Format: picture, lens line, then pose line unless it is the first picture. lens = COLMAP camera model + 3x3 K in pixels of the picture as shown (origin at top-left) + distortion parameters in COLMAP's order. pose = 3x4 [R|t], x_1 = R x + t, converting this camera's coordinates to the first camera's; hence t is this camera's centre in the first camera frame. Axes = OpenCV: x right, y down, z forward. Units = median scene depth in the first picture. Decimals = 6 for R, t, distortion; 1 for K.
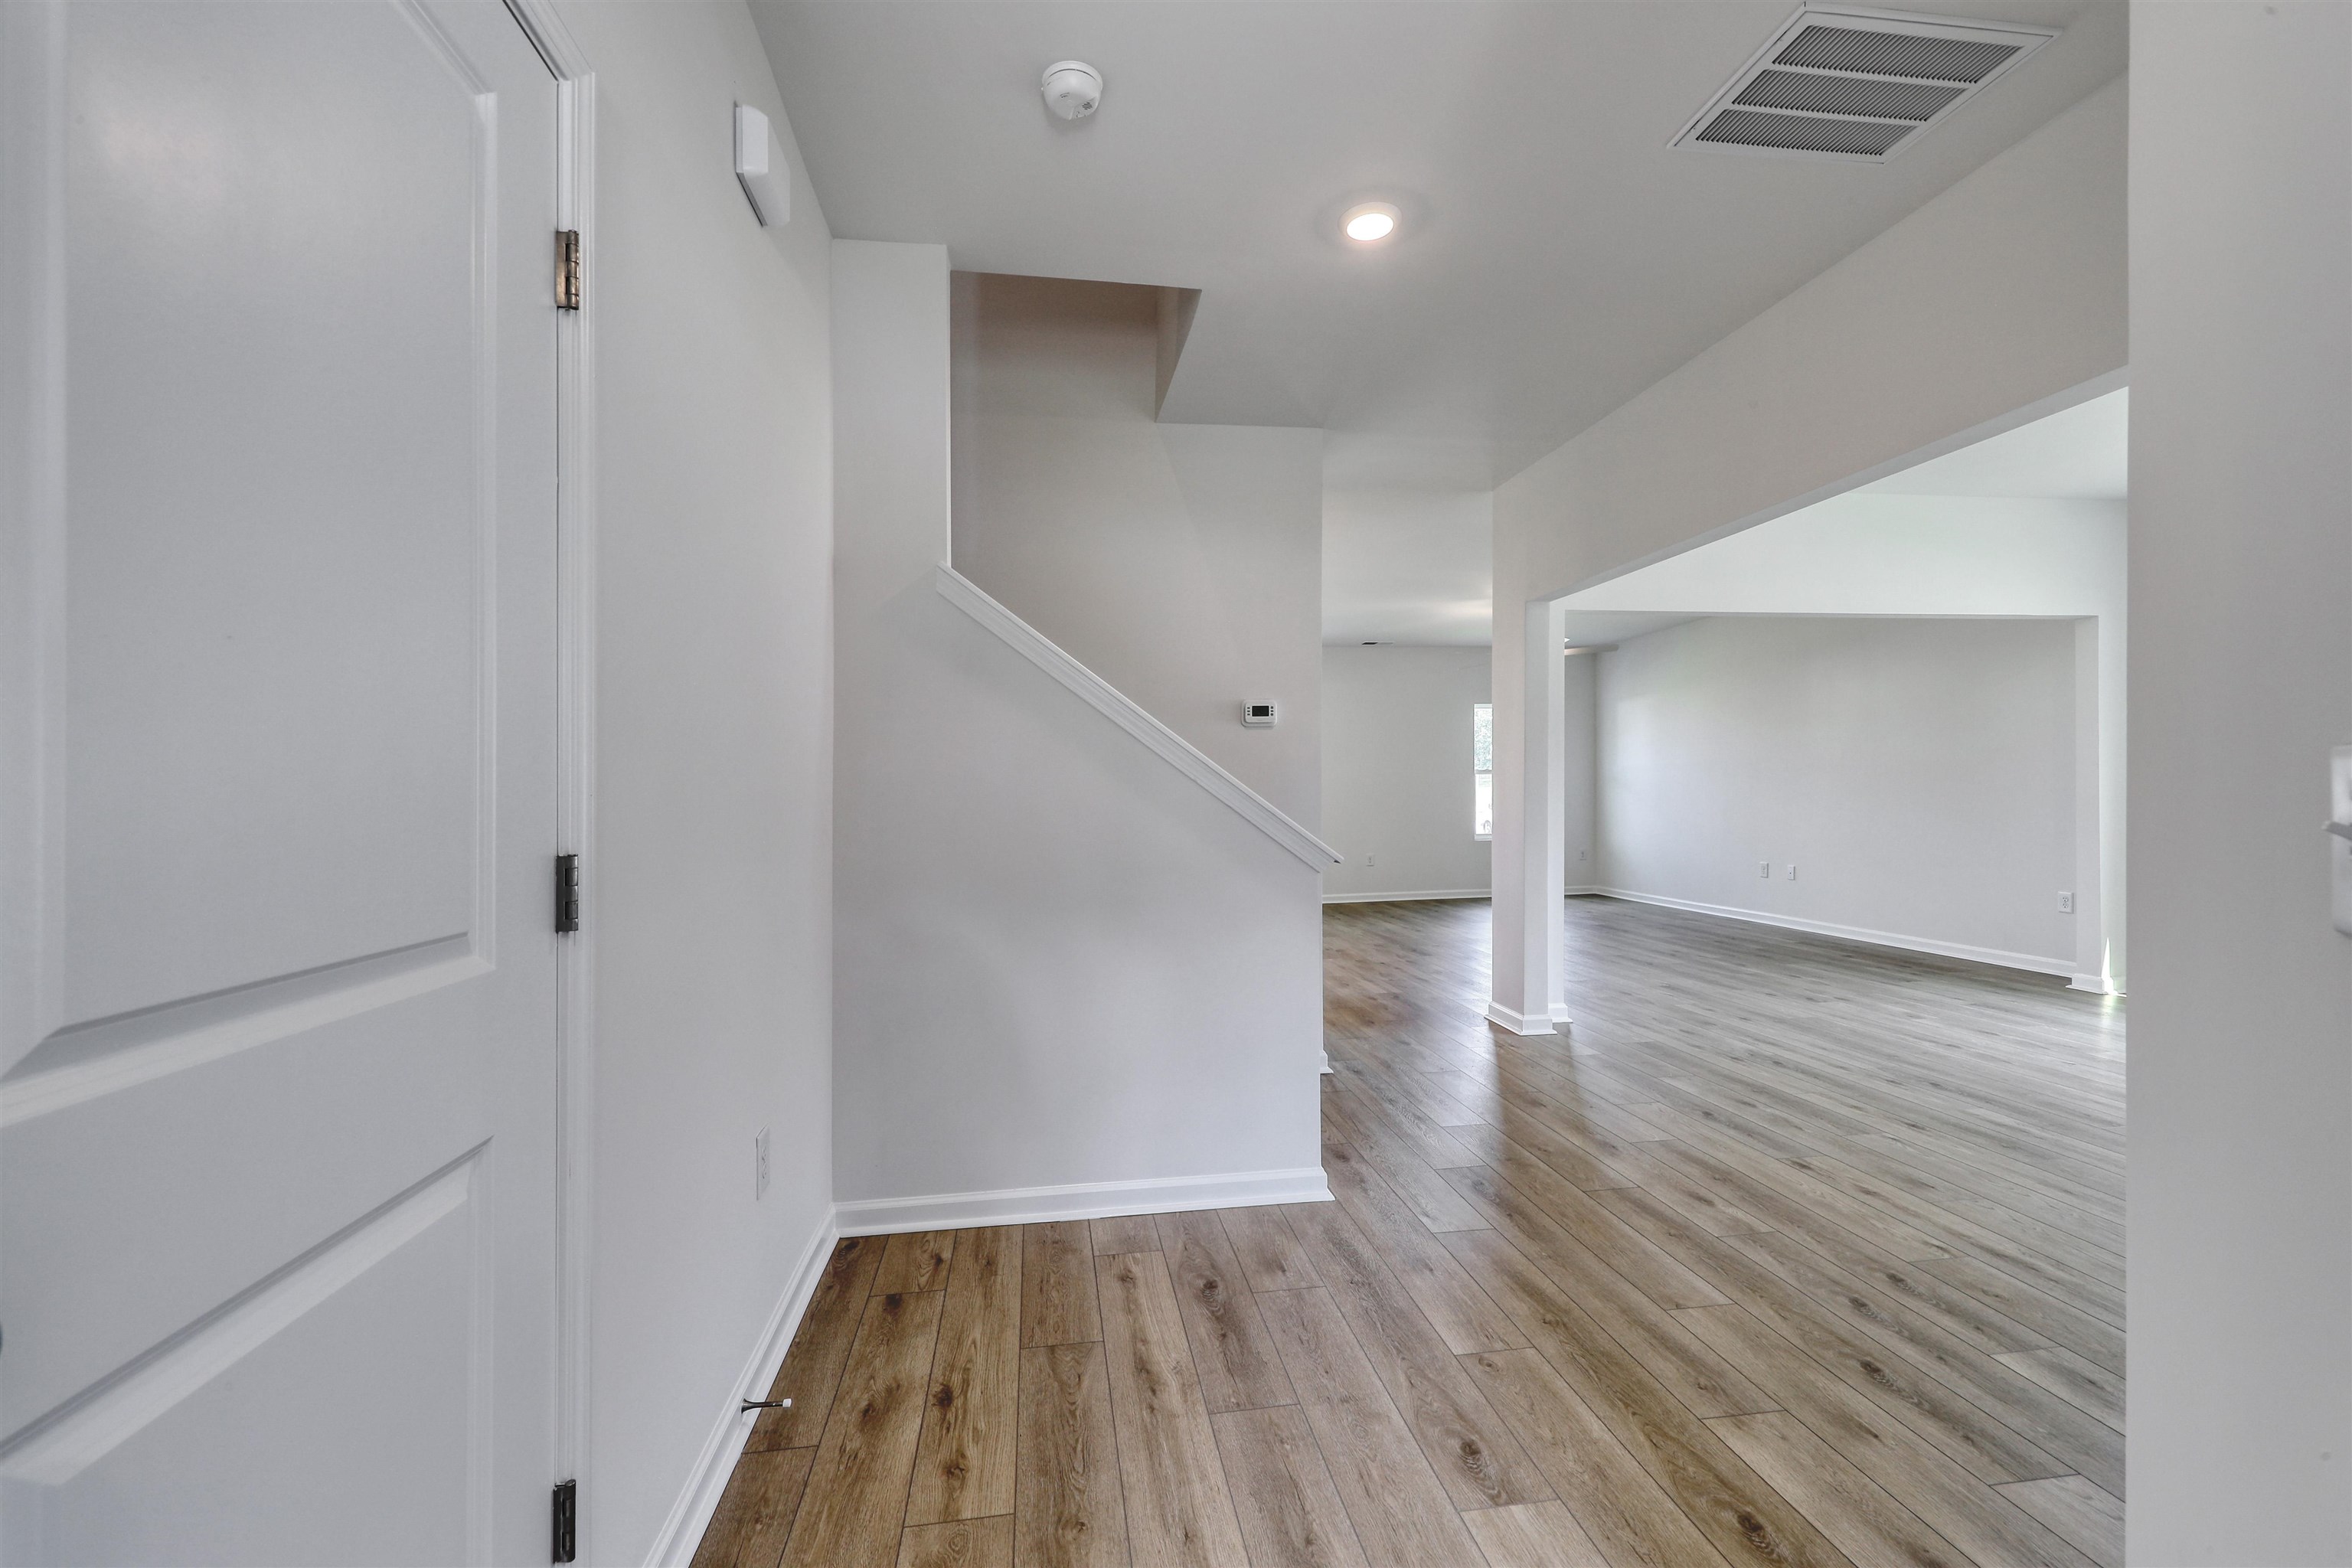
lens RADIAL K [[957.6, 0, 1170.8], [0, 957.6, 798.4], [0, 0, 1]] dist [0.016227, 0.000251]
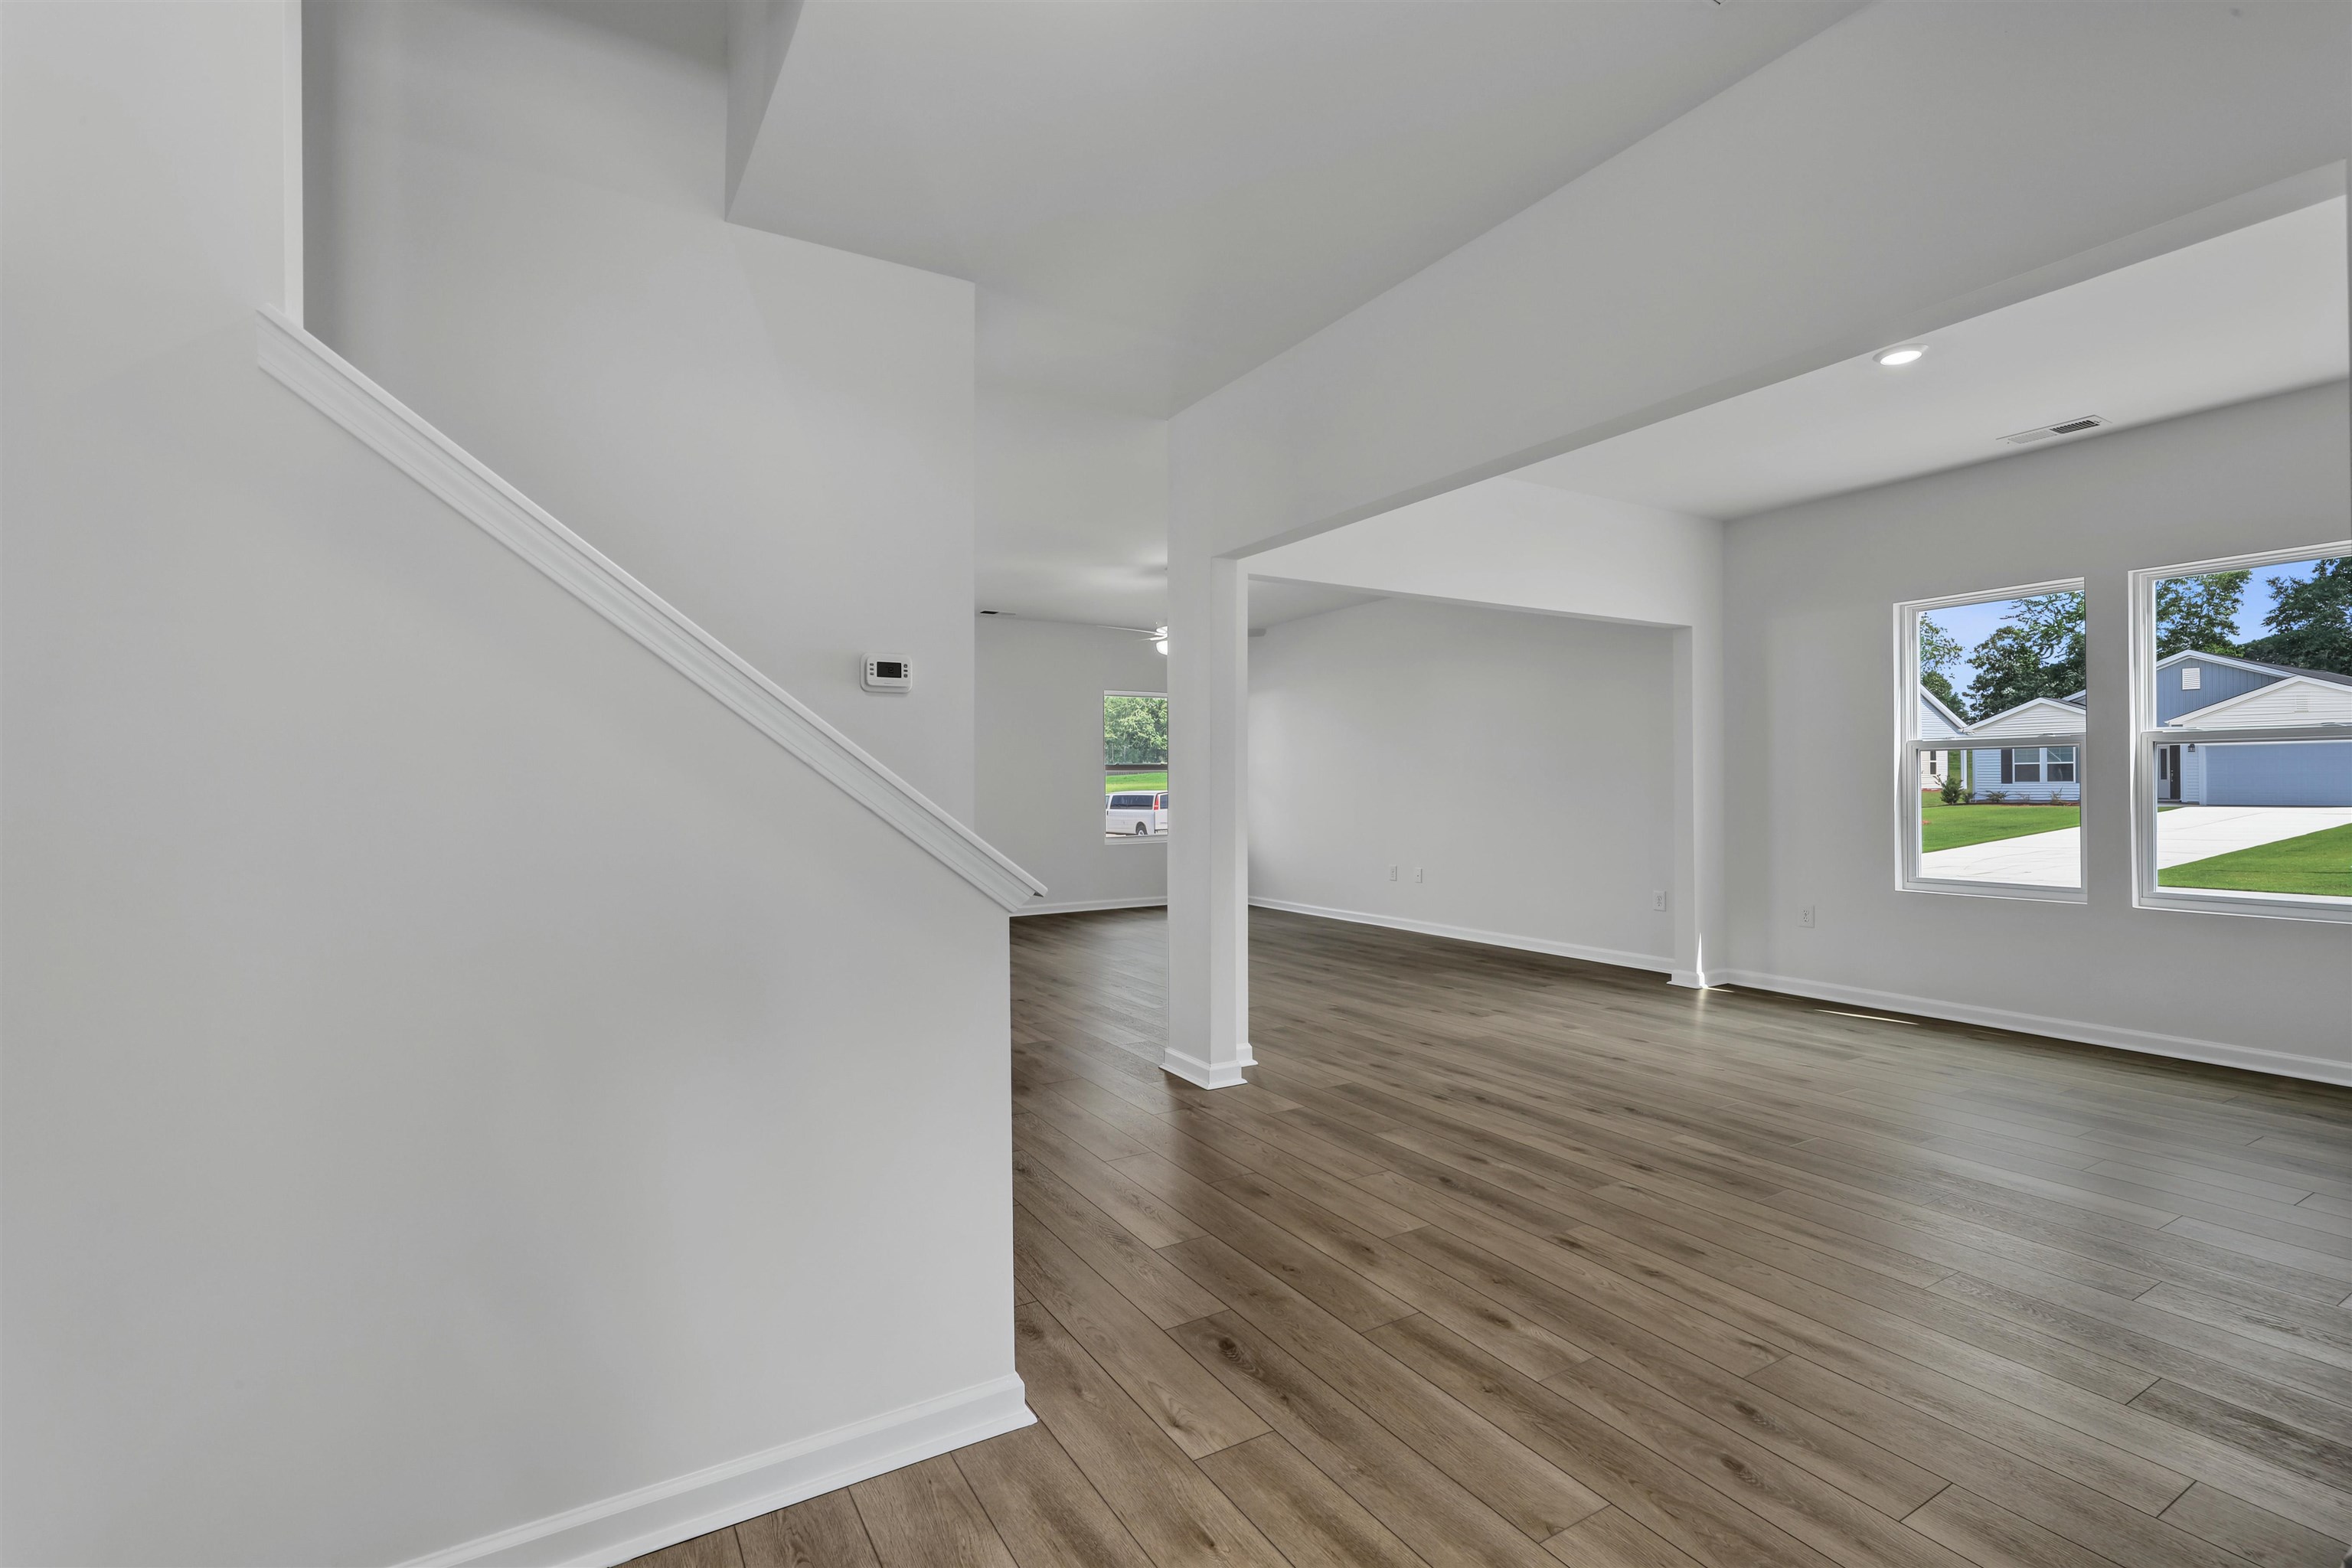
lens RADIAL K [[1047.6, 0, 1133.4], [0, 1047.6, 812.7], [0, 0, 1]] dist [0.003985, 0.000064]
pose [[0.932713, 0.000807, 0.360619, -0.019079], [-0.006541, 0.999871, 0.014681, 0.000063], [-0.360561, -0.016052, 0.932597, 0.280041]]
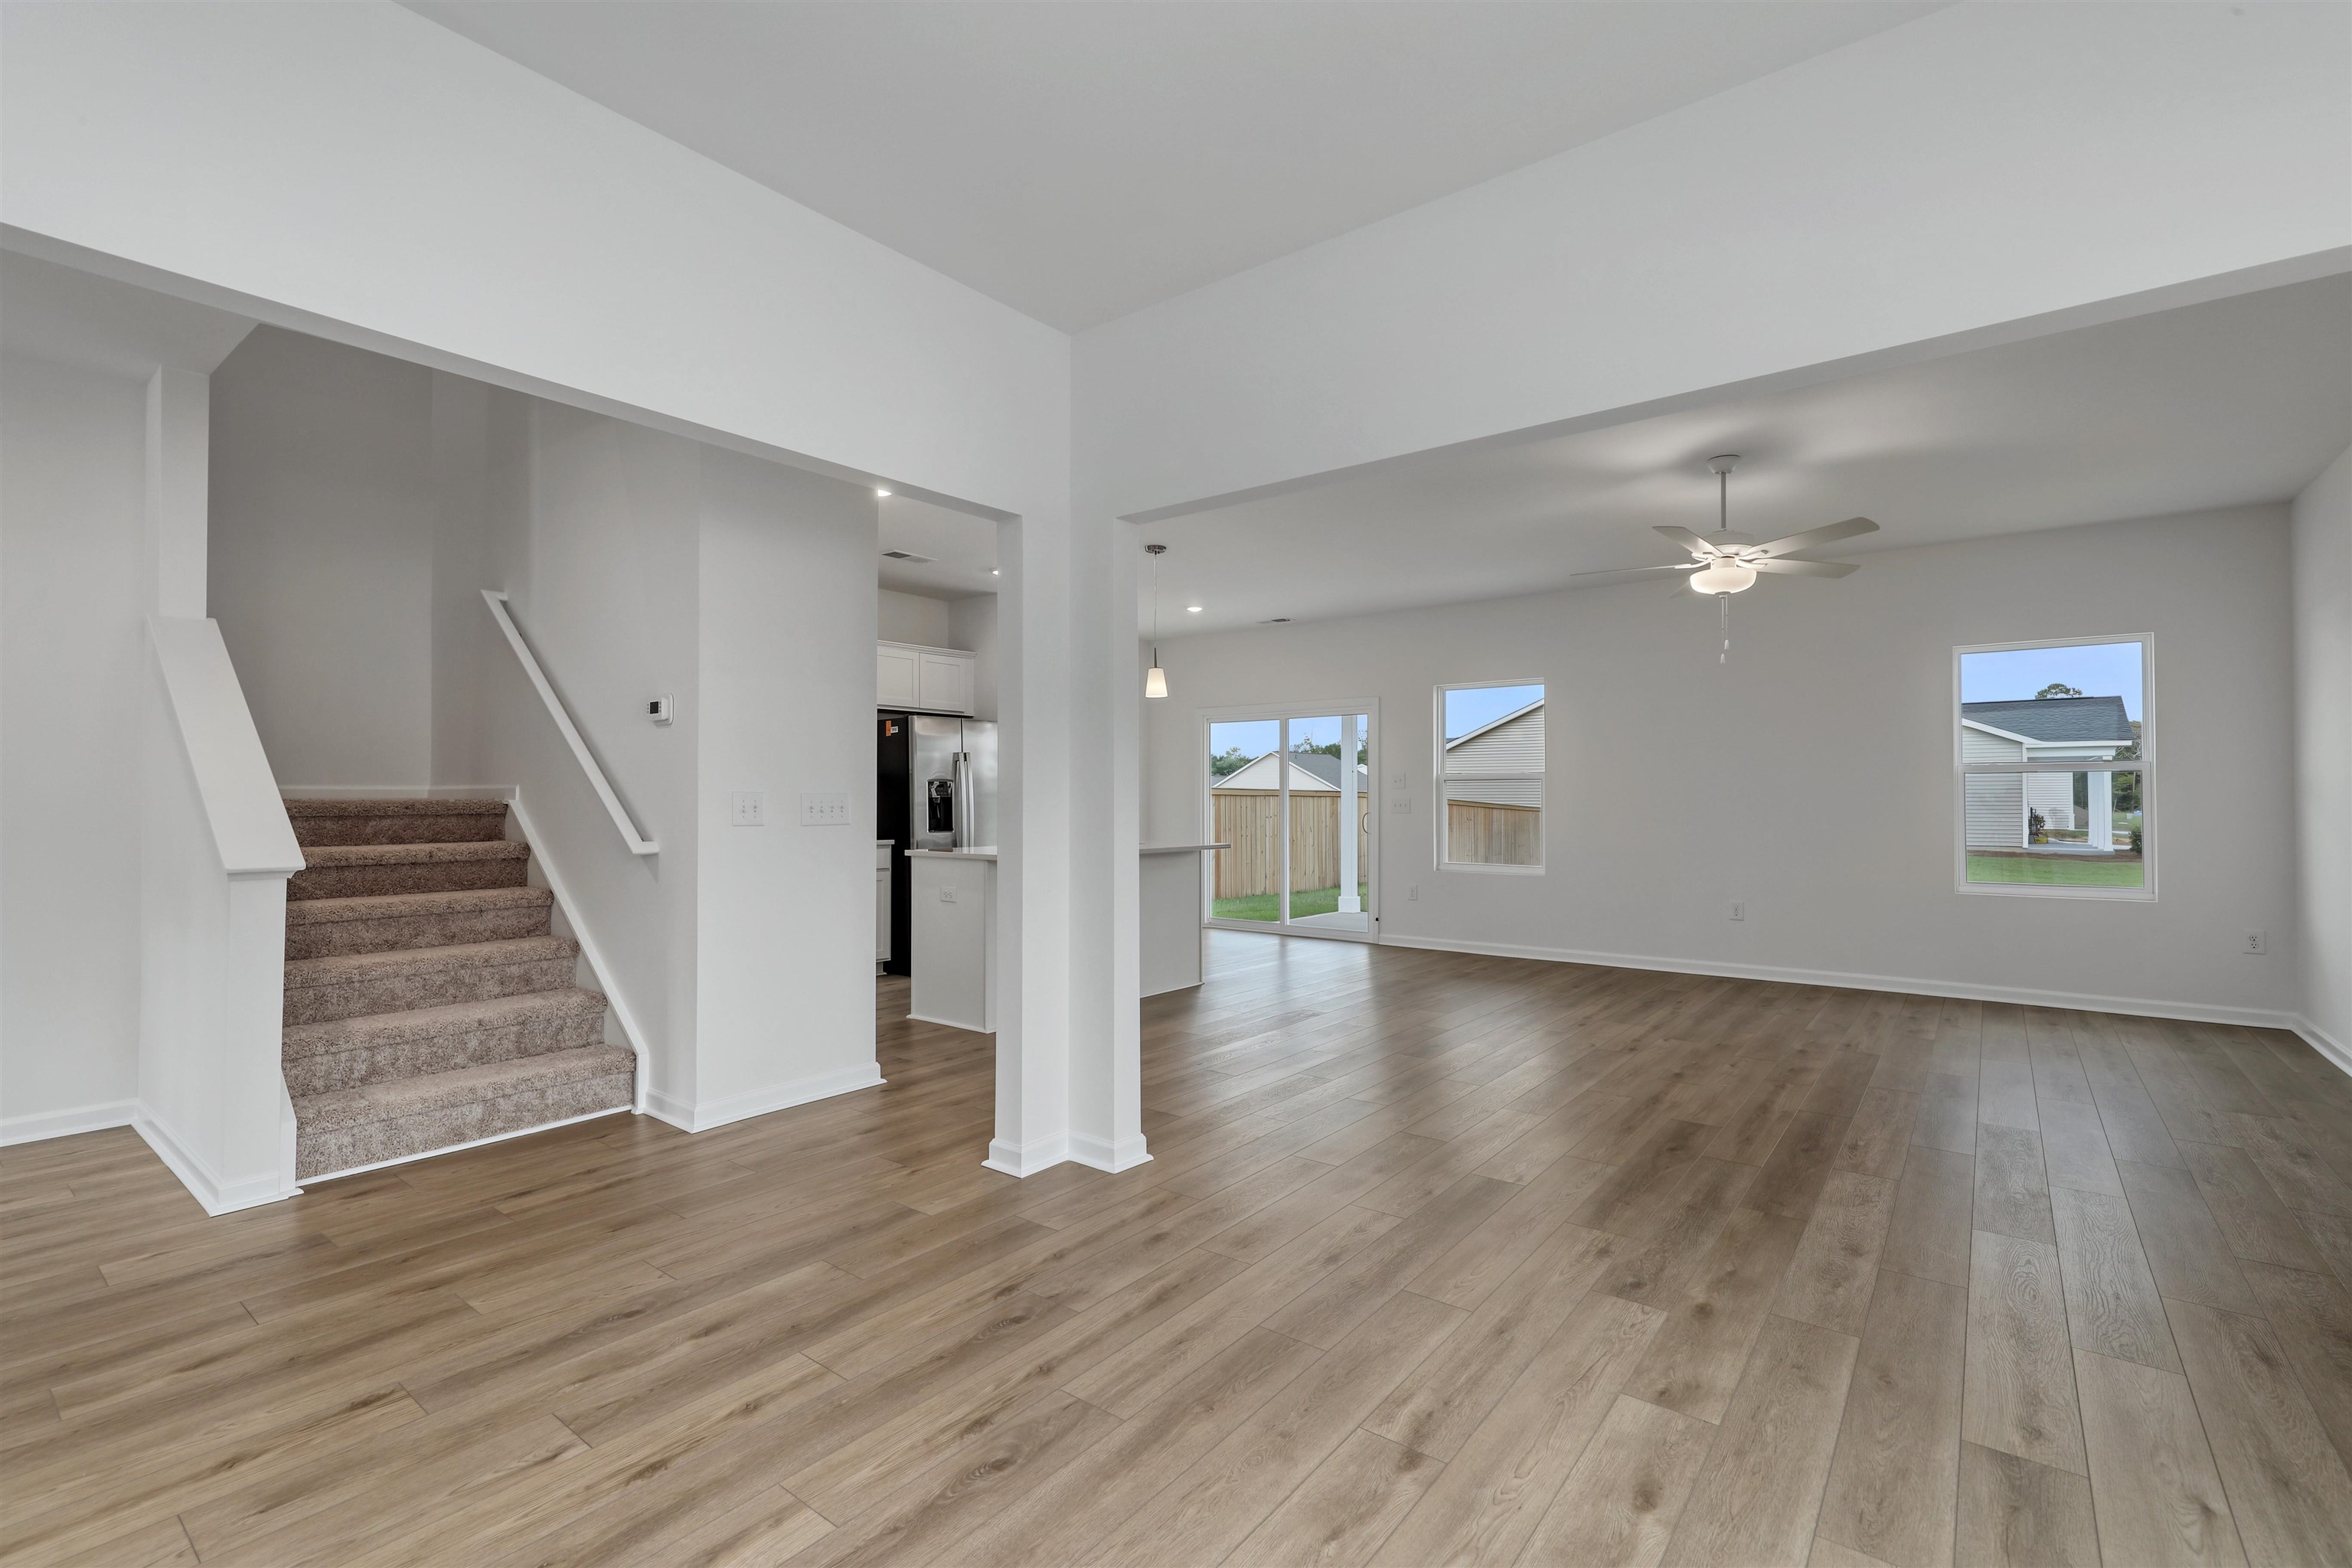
lens RADIAL K [[1047.6, 0, 1192.1], [0, 1047.6, 784.0], [0, 0, 1]] dist [0.003985, 0.000064]
pose [[0.683770, 0.000423, -0.729698, 1.399662], [-0.009362, 0.999923, -0.008193, -0.018971], [0.729638, 0.012434, 0.683721, 0.848346]]
